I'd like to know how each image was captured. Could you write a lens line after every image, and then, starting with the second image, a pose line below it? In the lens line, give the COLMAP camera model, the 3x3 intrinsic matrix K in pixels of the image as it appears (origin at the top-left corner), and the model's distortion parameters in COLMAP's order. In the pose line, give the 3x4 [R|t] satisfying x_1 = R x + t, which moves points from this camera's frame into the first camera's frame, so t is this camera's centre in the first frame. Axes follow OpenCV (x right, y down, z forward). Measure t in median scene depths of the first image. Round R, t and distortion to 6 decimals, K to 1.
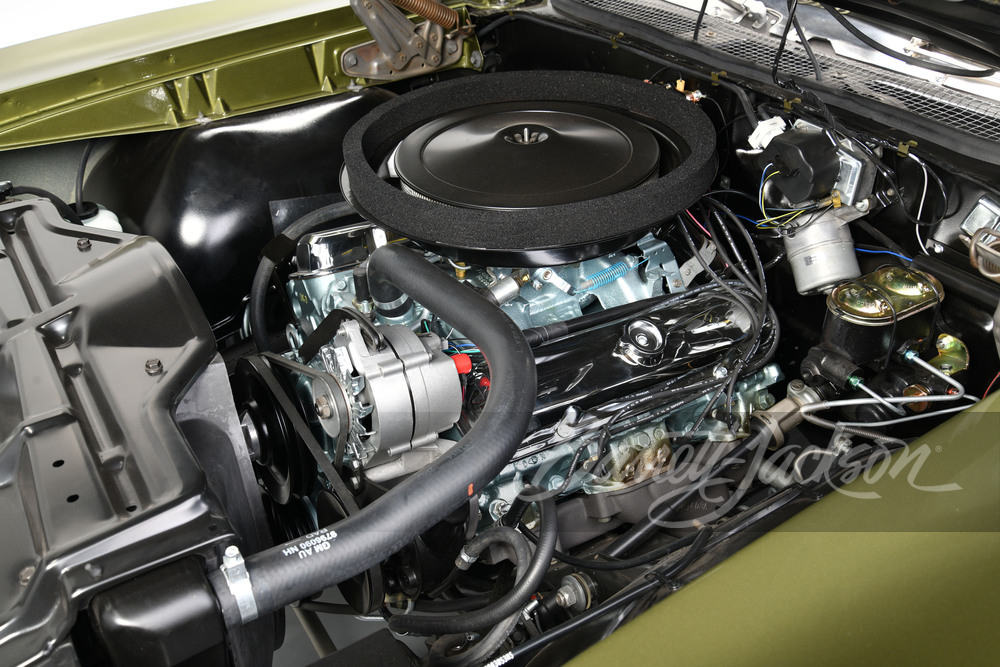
lens RADIAL K [[928.2, 0, 497.9], [0, 928.2, 342.7], [0, 0, 1]] dist [0.044345, 0.000000]
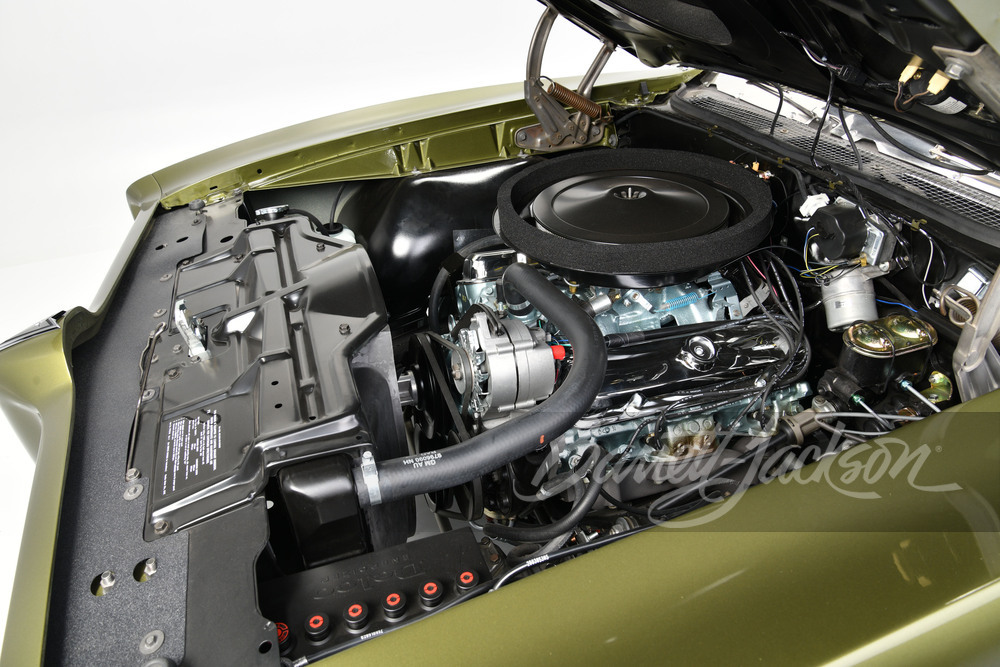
lens RADIAL K [[681.5, 0, 495.3], [0, 681.5, 338.3], [0, 0, 1]] dist [-0.076010, 0.012879]
pose [[0.973028, 0.105783, -0.205004, 0.065241], [-0.109017, 0.994030, -0.004510, 0.014423], [0.203303, 0.026738, 0.978751, -0.004772]]
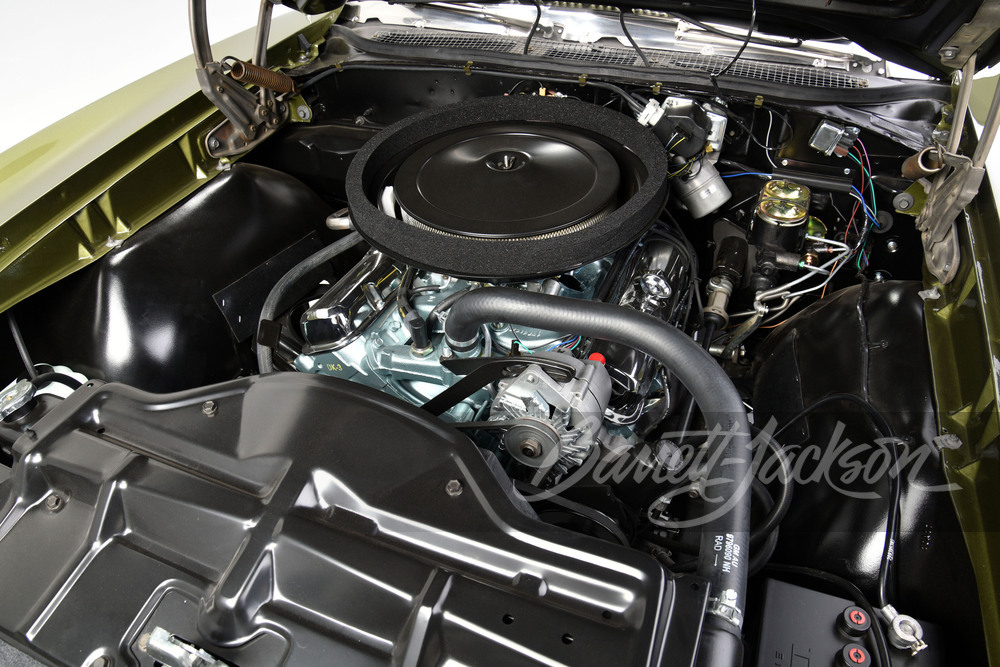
lens RADIAL K [[681.5, 0, 500.8], [0, 681.5, 334.0], [0, 0, 1]] dist [-0.076010, 0.012879]
pose [[0.813230, -0.386358, 0.435183, -0.433124], [0.344417, 0.922319, 0.175226, -0.176253], [-0.469078, 0.007385, 0.883126, 0.255120]]
